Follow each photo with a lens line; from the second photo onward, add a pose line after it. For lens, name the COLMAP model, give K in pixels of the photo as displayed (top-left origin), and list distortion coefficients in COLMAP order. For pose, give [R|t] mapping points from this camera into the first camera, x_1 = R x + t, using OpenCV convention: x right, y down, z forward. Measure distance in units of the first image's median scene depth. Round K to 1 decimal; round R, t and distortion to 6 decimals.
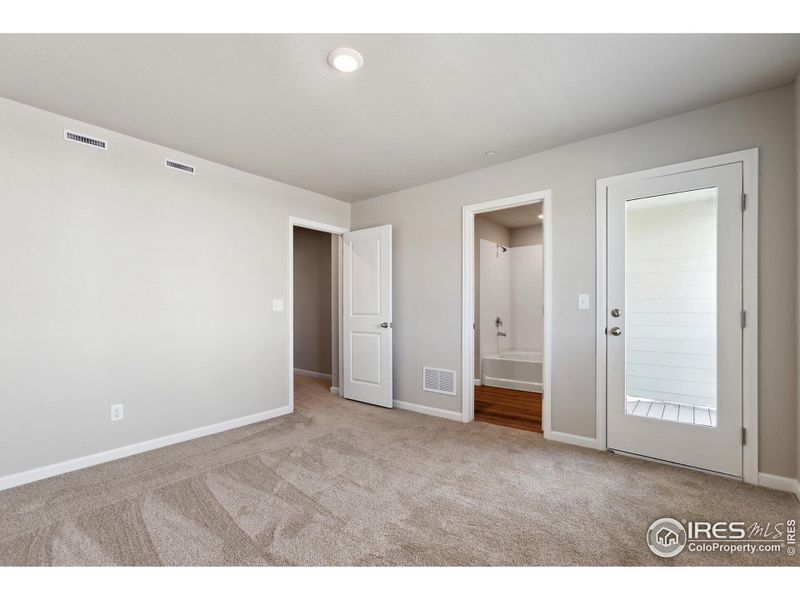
lens RADIAL K [[378.5, 0, 396.8], [0, 378.5, 304.7], [0, 0, 1]] dist [-0.067339, 0.026672]
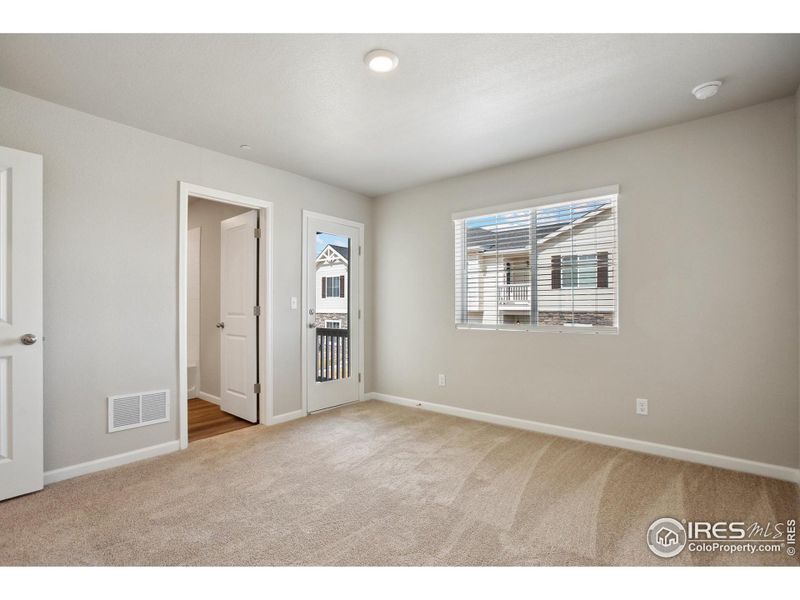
lens RADIAL K [[379.3, 0, 398.4], [0, 379.3, 308.6], [0, 0, 1]] dist [-0.049563, 0.000030]
pose [[-0.034042, 0.003843, 0.999413, -0.739478], [-0.001656, 0.999991, -0.003901, 0.015160], [-0.999419, -0.001788, -0.034035, 0.660595]]
